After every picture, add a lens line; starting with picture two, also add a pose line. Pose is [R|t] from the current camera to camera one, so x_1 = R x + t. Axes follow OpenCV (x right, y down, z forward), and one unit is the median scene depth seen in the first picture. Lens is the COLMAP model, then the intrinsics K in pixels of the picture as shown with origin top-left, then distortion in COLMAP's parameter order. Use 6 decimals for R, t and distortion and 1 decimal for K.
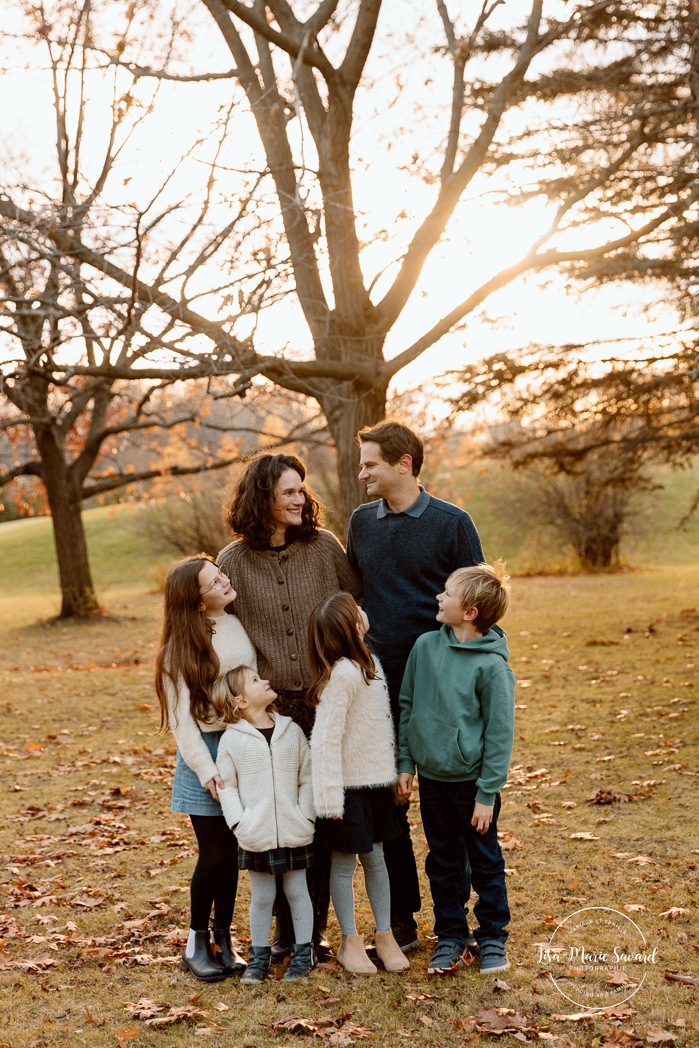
lens RADIAL K [[1801.3, 0, 347.8], [0, 1801.3, 520.3], [0, 0, 1]] dist [-0.032771, 0.000000]
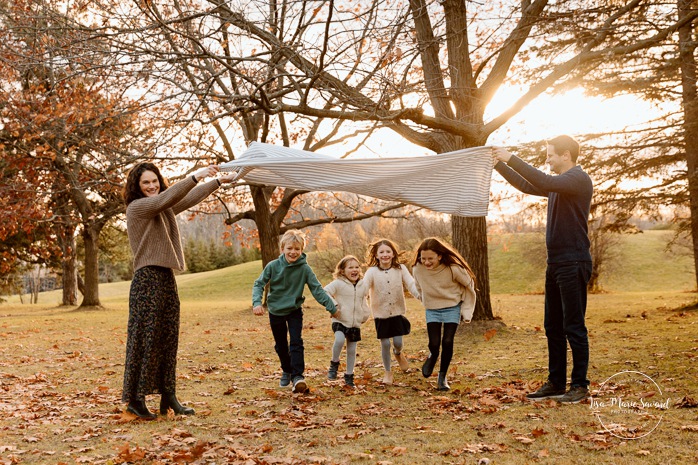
lens RADIAL K [[1020.4, 0, 349.5], [0, 1020.4, 235.9], [0, 0, 1]] dist [-0.016038, 0.000000]
pose [[0.996871, 0.023969, -0.075320, -0.019858], [-0.026445, 0.999136, -0.032050, 0.028403], [0.074487, 0.033942, 0.996644, 0.111906]]
